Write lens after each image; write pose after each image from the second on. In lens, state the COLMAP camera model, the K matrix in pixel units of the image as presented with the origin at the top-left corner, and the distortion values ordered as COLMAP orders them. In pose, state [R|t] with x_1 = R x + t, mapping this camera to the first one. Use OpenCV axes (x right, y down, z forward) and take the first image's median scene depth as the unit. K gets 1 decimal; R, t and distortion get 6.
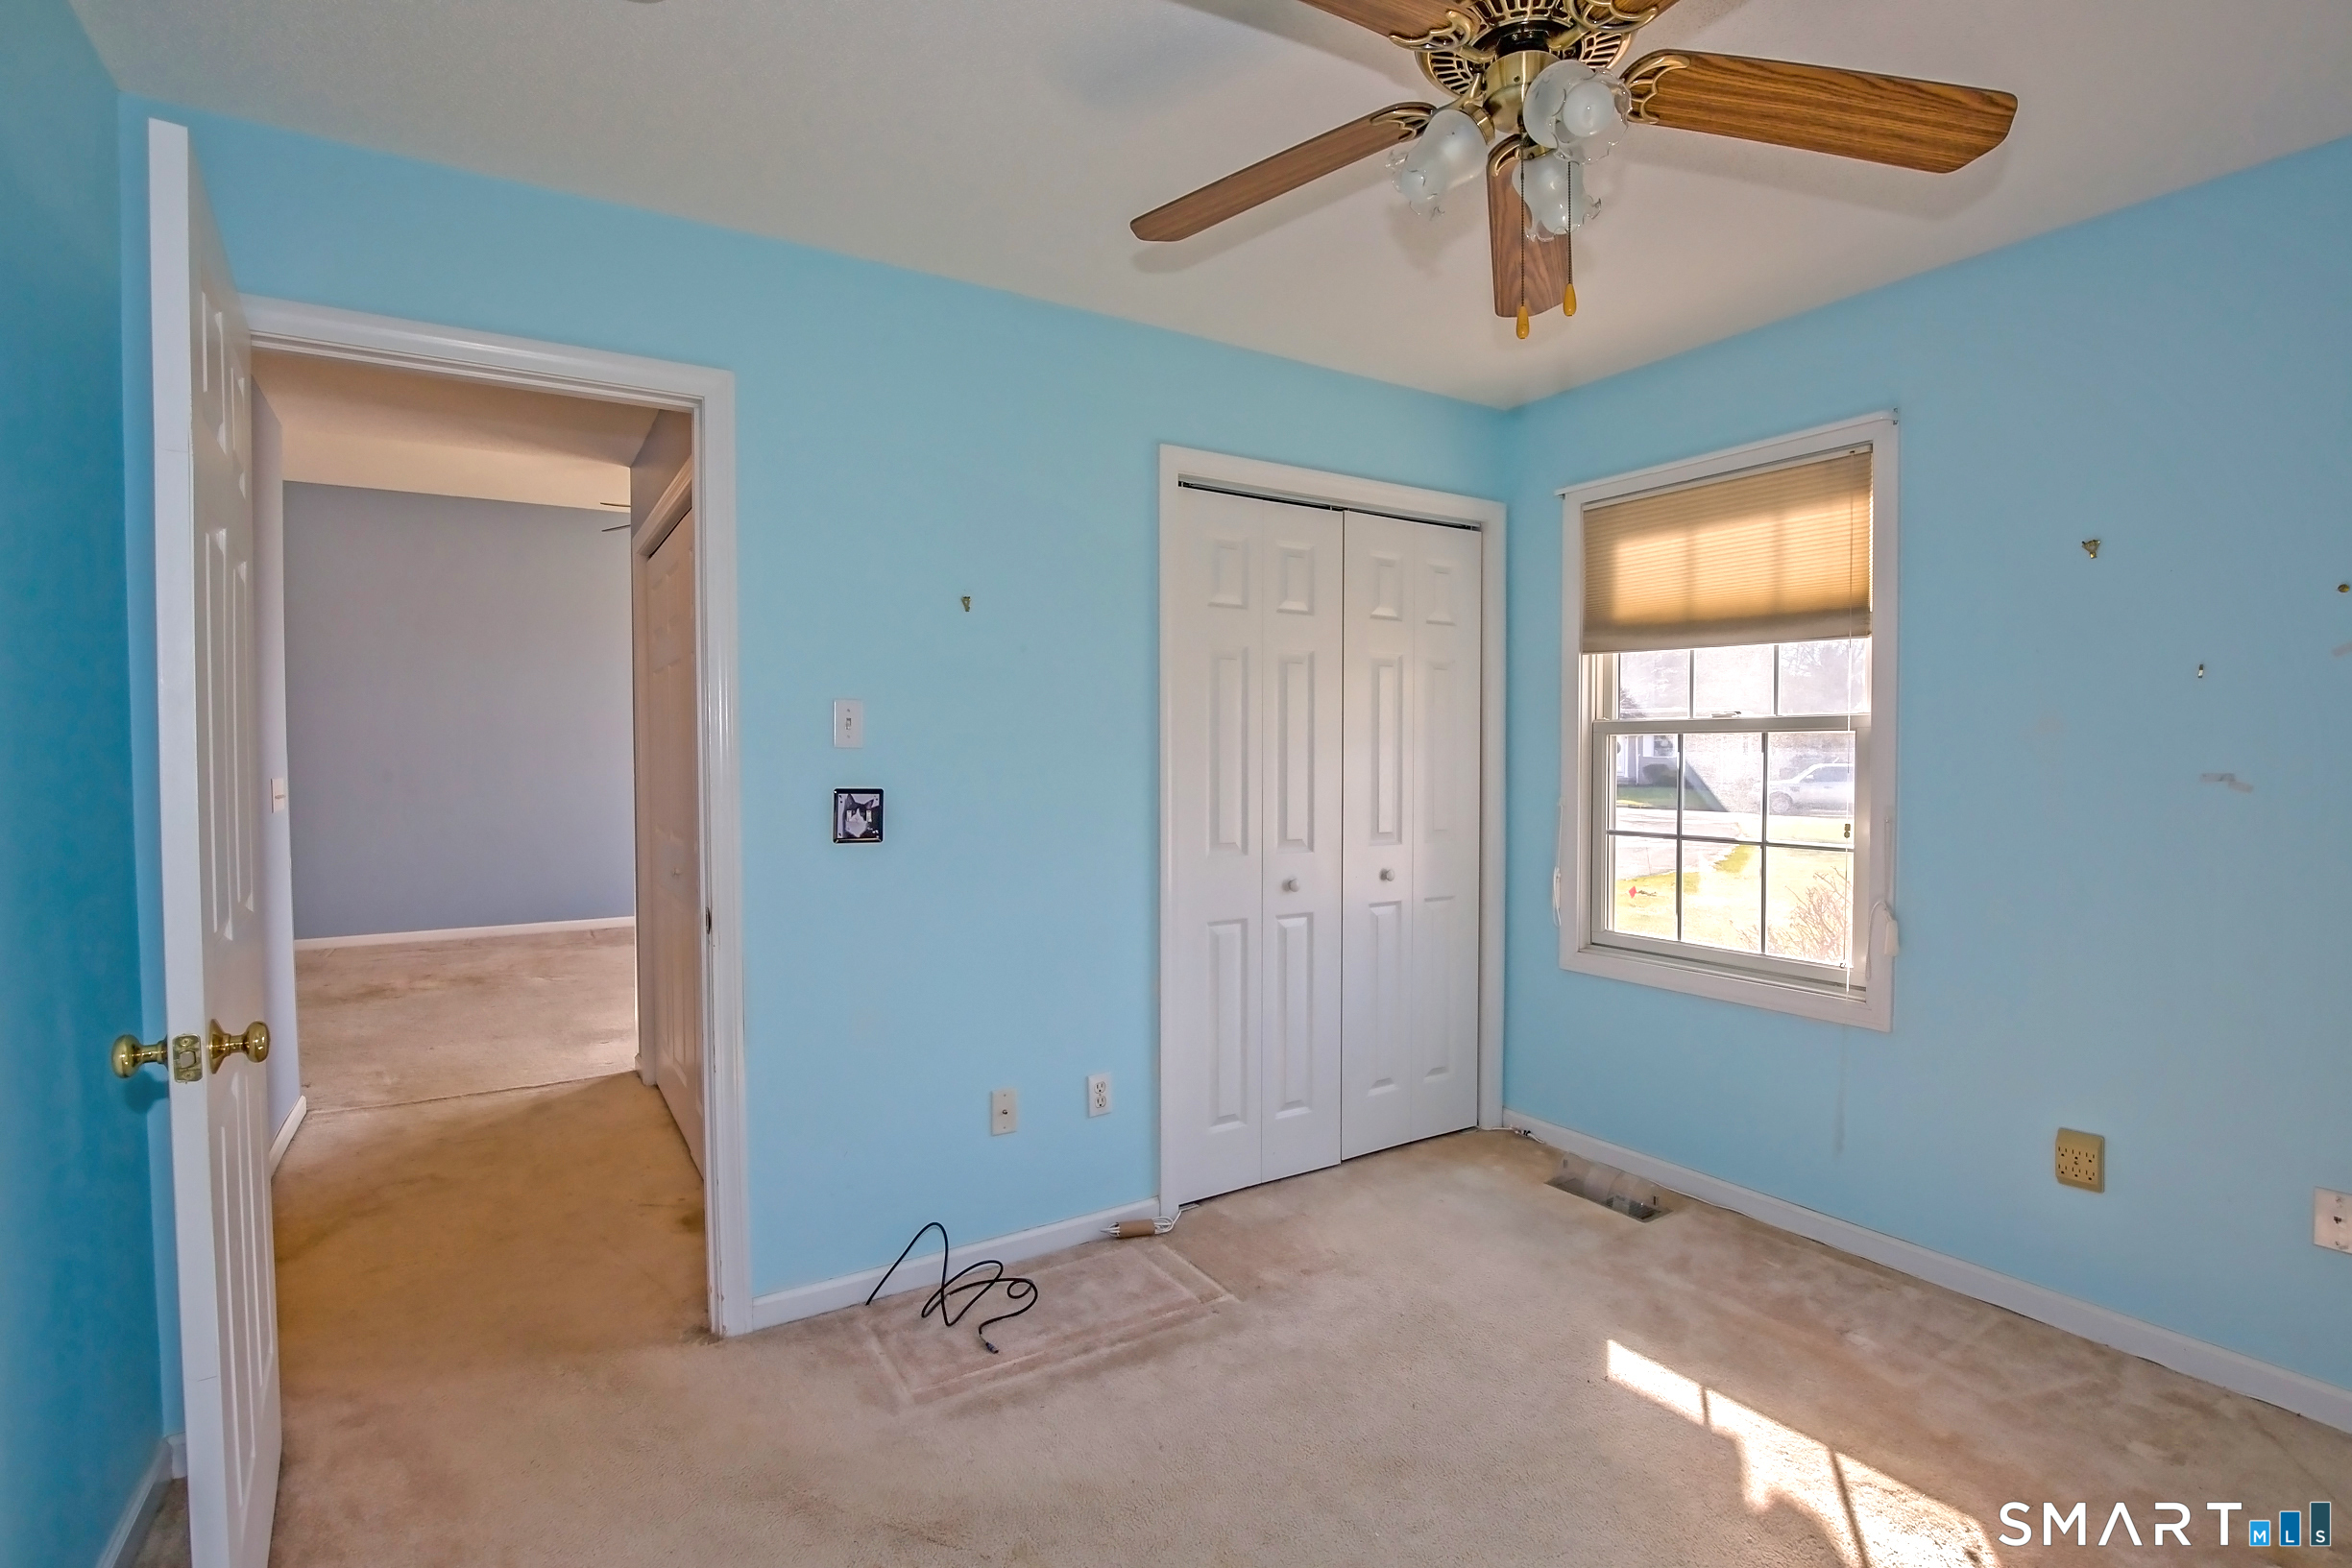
lens RADIAL K [[1121.5, 0, 1189.4], [0, 1121.5, 787.8], [0, 0, 1]] dist [-0.029604, 0.003944]
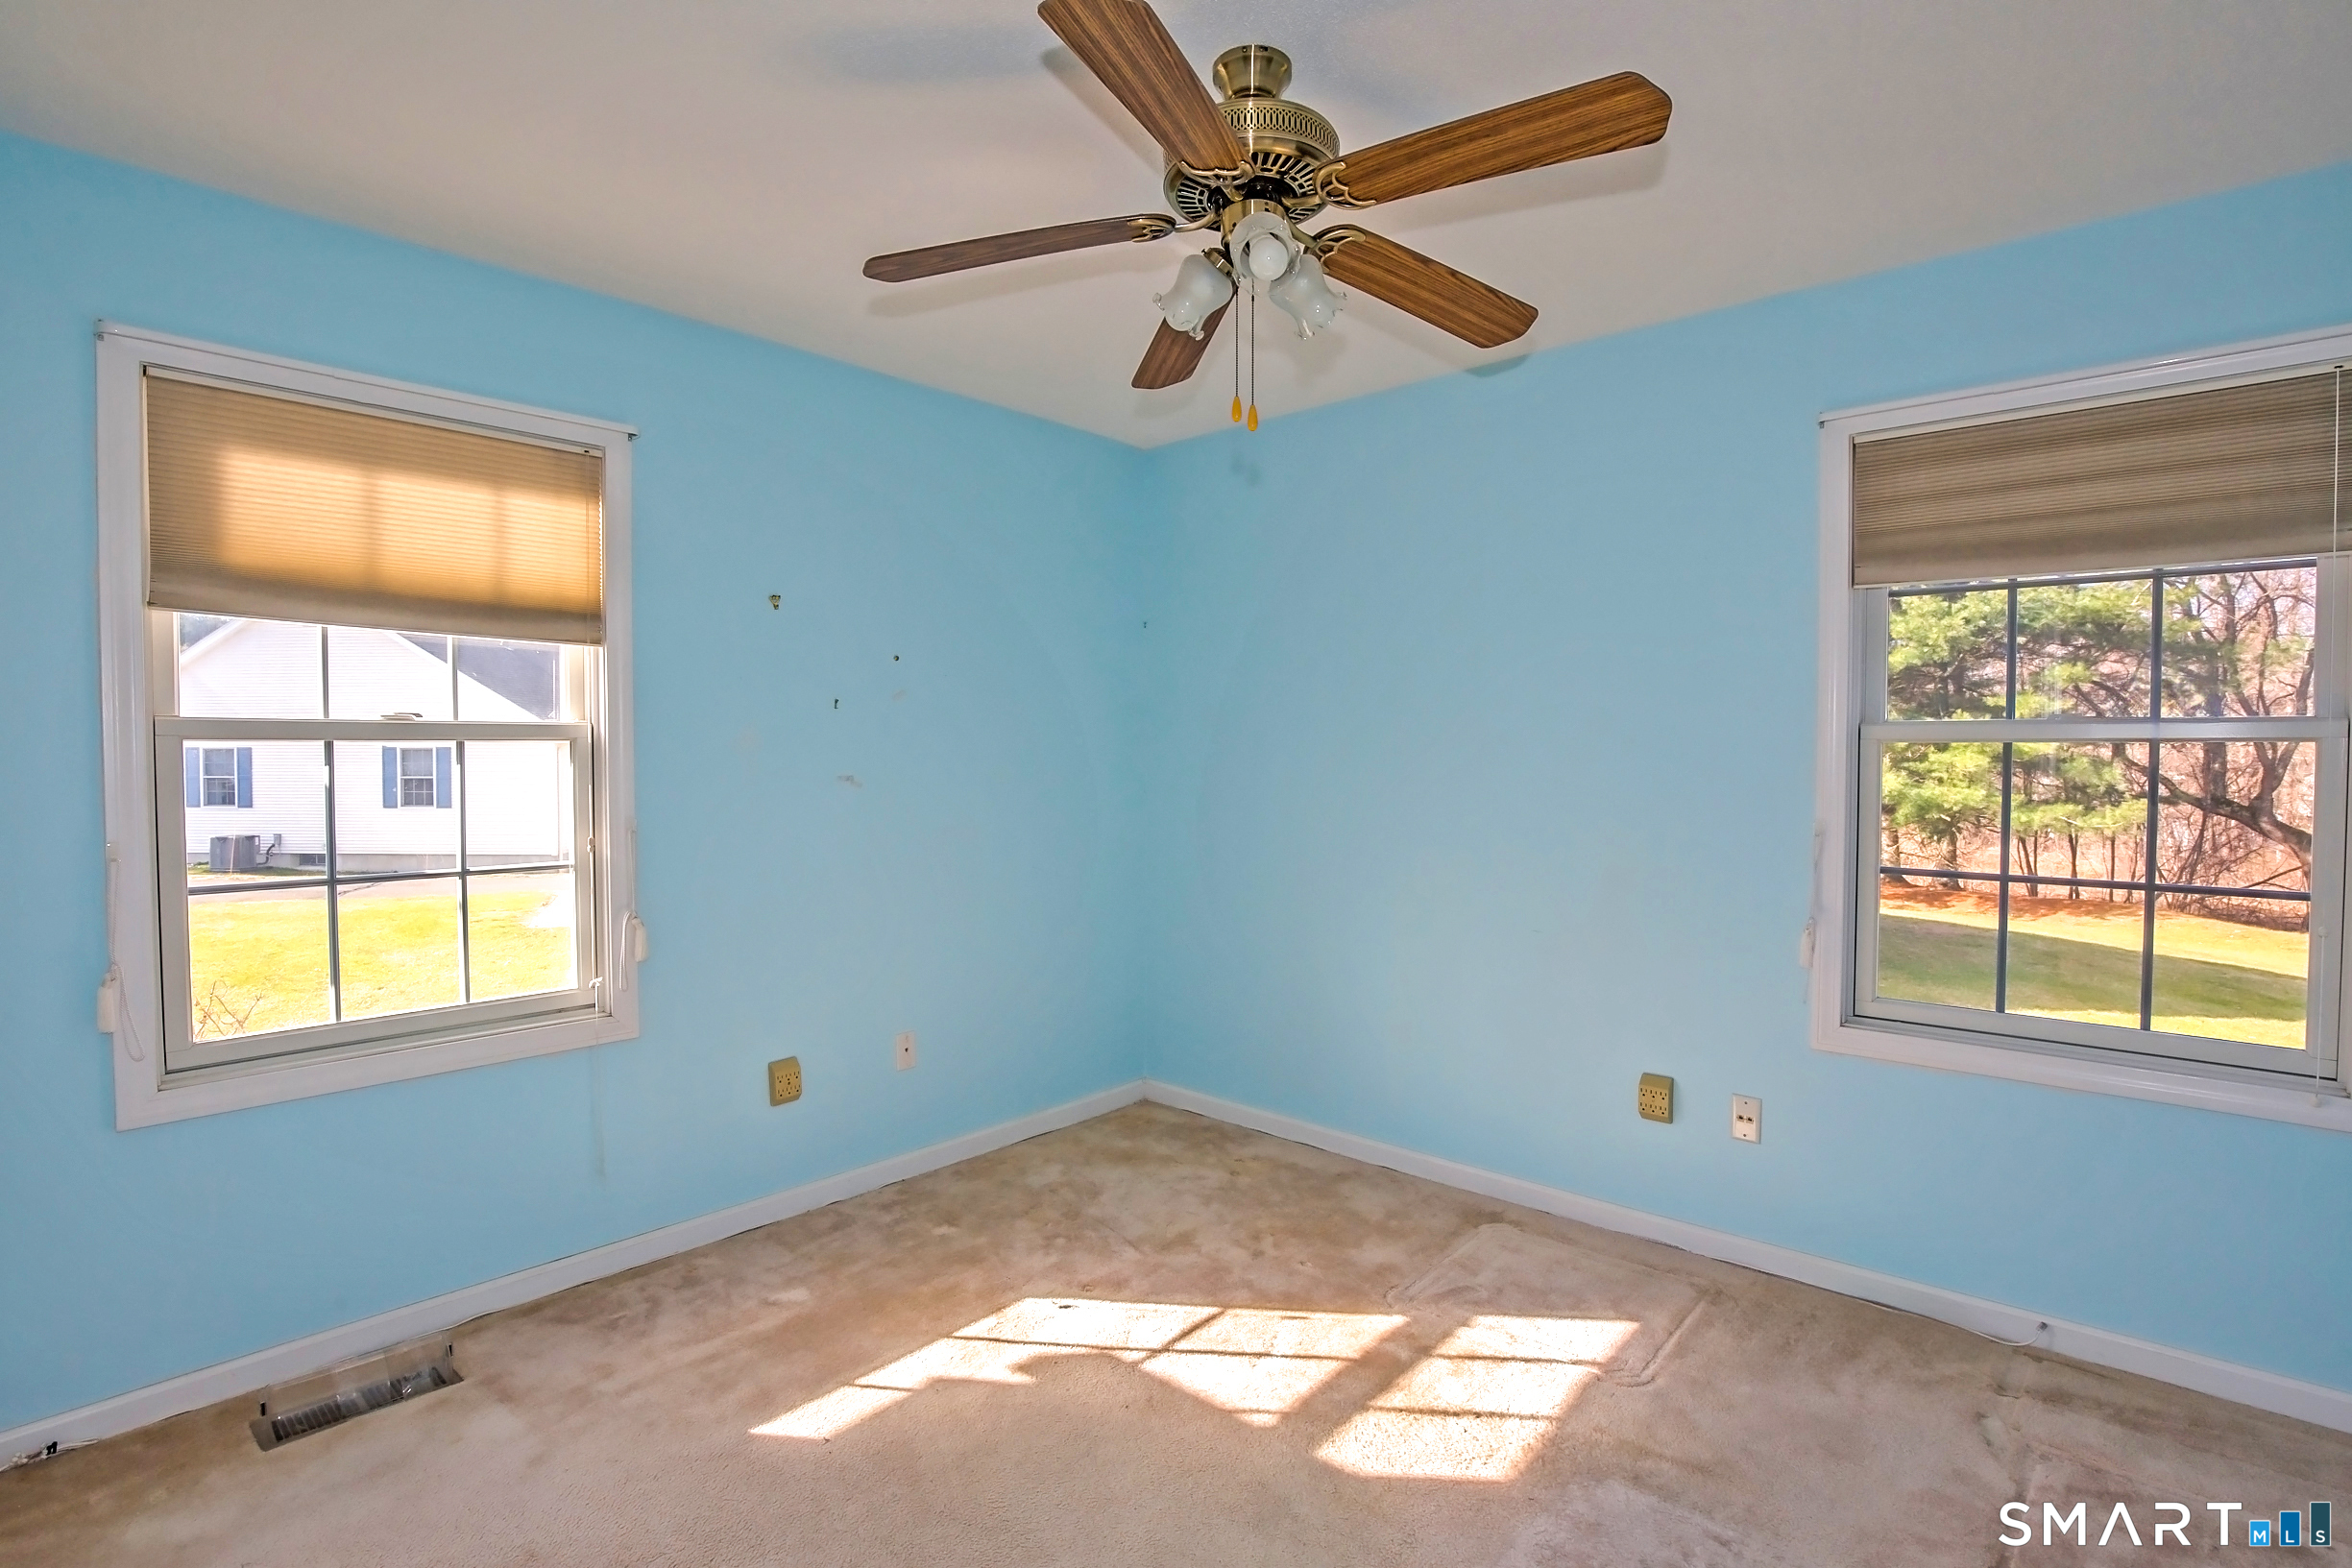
lens RADIAL K [[1121.5, 0, 1189.4], [0, 1121.5, 787.8], [0, 0, 1]] dist [-0.029604, 0.003944]
pose [[-0.272716, -0.030316, 0.961617, -0.473242], [0.031438, 0.998689, 0.040400, -0.033274], [-0.961581, 0.041249, -0.271405, 0.760386]]
